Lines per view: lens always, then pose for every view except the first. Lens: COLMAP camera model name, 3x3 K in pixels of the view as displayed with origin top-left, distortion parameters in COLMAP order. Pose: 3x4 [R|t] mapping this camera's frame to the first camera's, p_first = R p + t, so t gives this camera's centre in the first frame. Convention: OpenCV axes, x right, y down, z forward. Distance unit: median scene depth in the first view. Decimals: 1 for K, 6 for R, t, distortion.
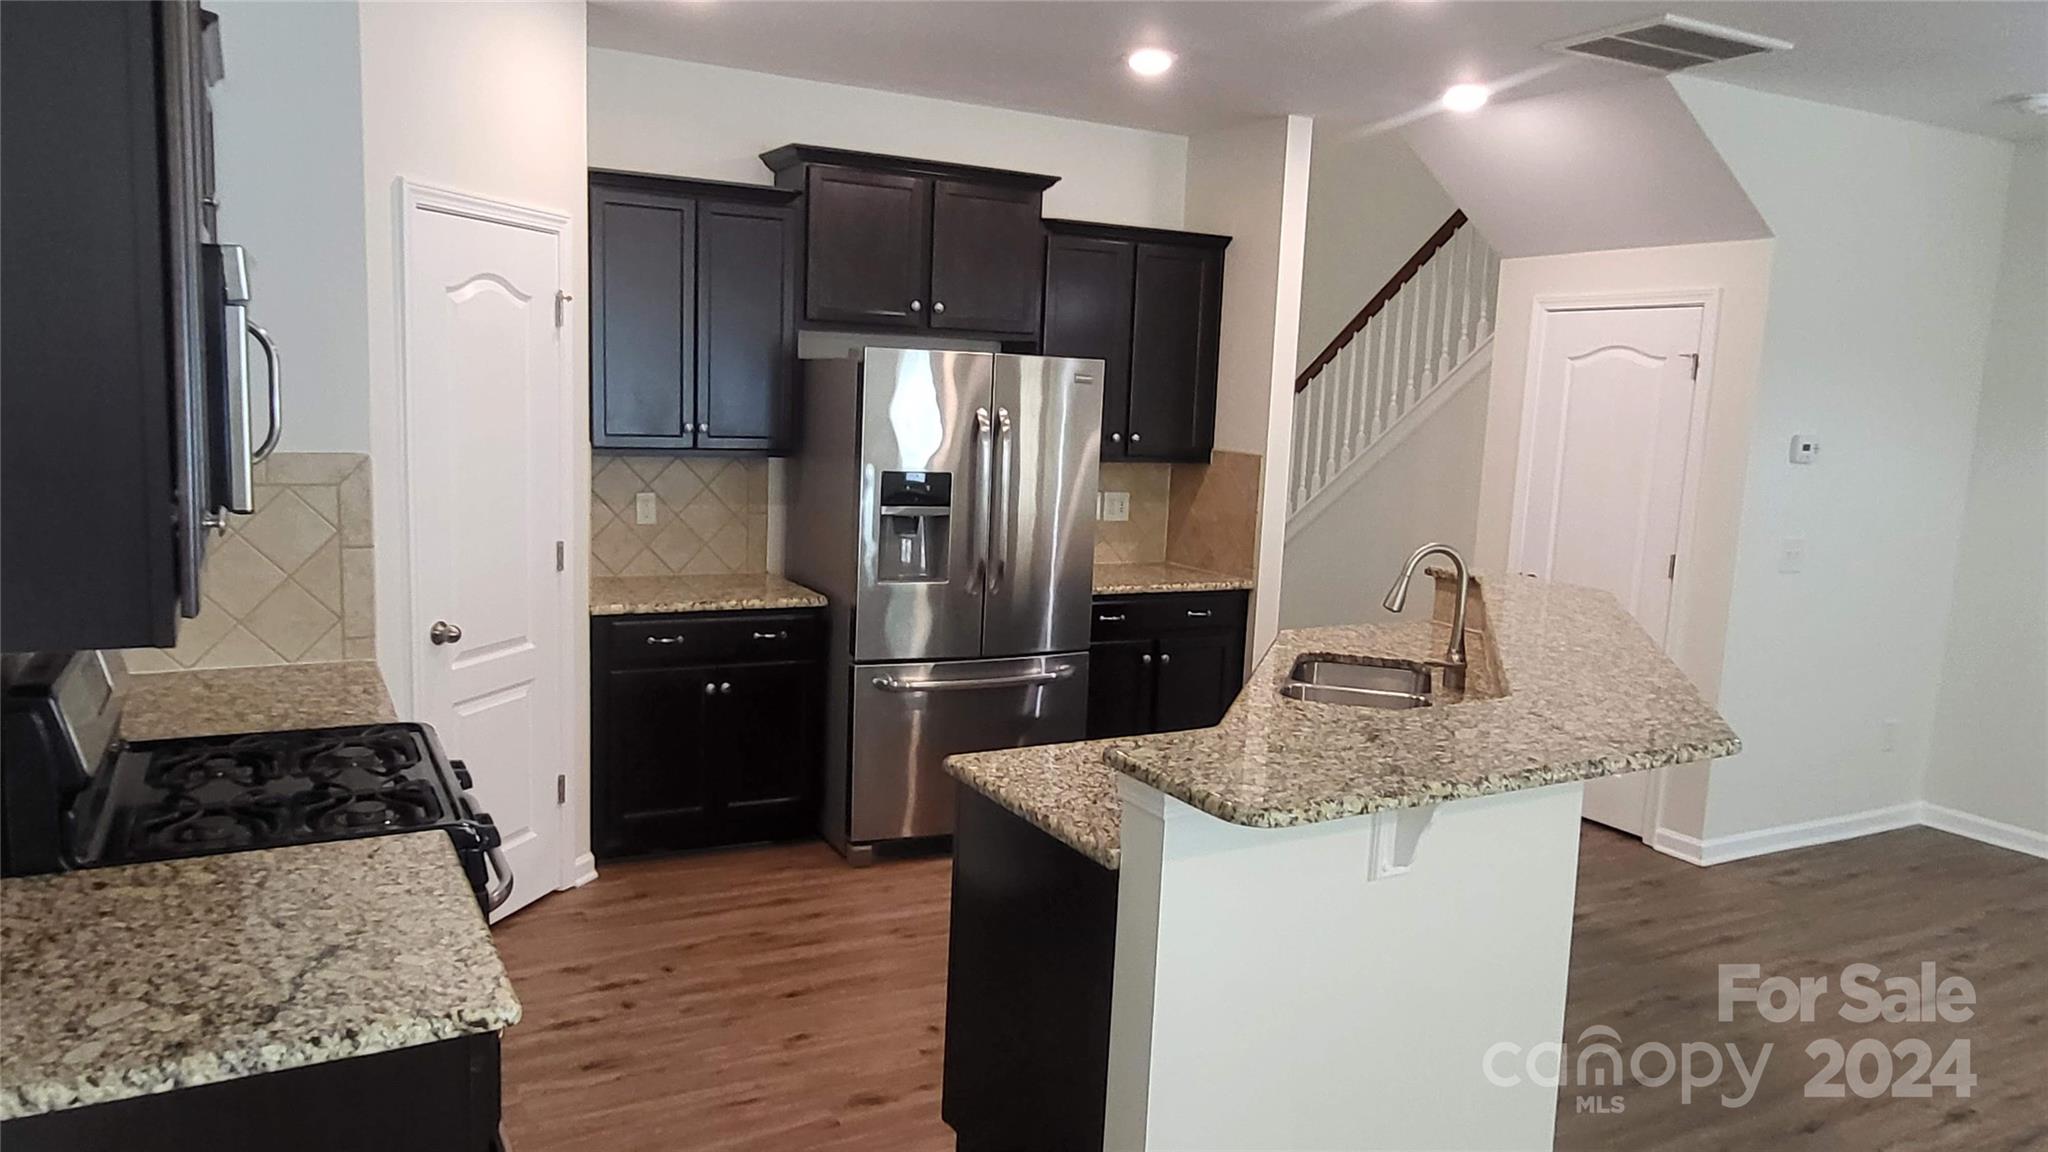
lens RADIAL K [[1406.3, 0, 1021.8], [0, 1406.3, 576.8], [0, 0, 1]] dist [0.001337, 0.000311]
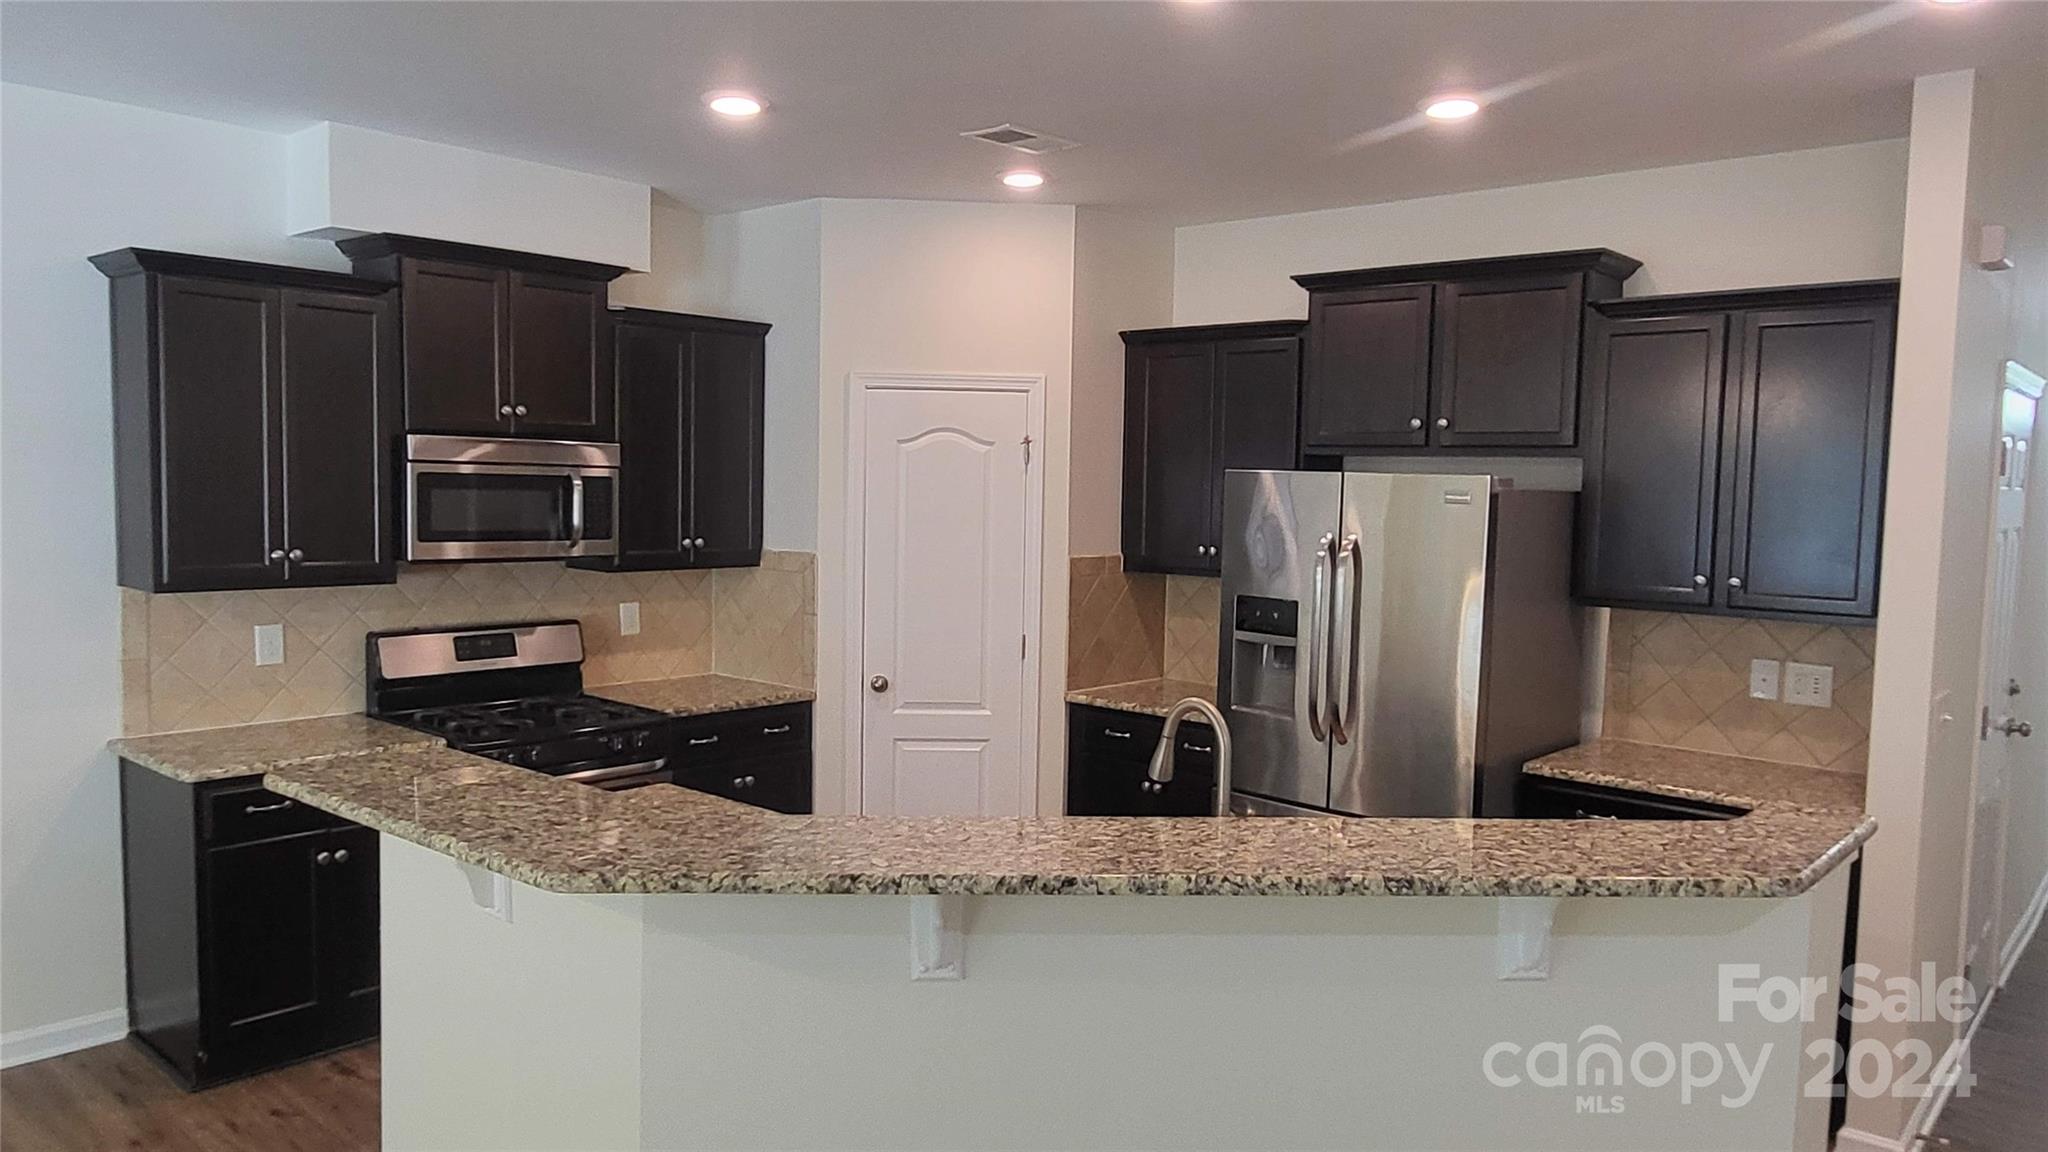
lens RADIAL K [[1406.3, 0, 1021.8], [0, 1406.3, 577.9], [0, 0, 1]] dist [0.001337, 0.000311]
pose [[0.343074, 0.030410, -0.938816, 0.784796], [-0.135531, 0.990620, -0.017439, -0.049798], [0.929479, 0.133222, 0.343978, 0.528374]]
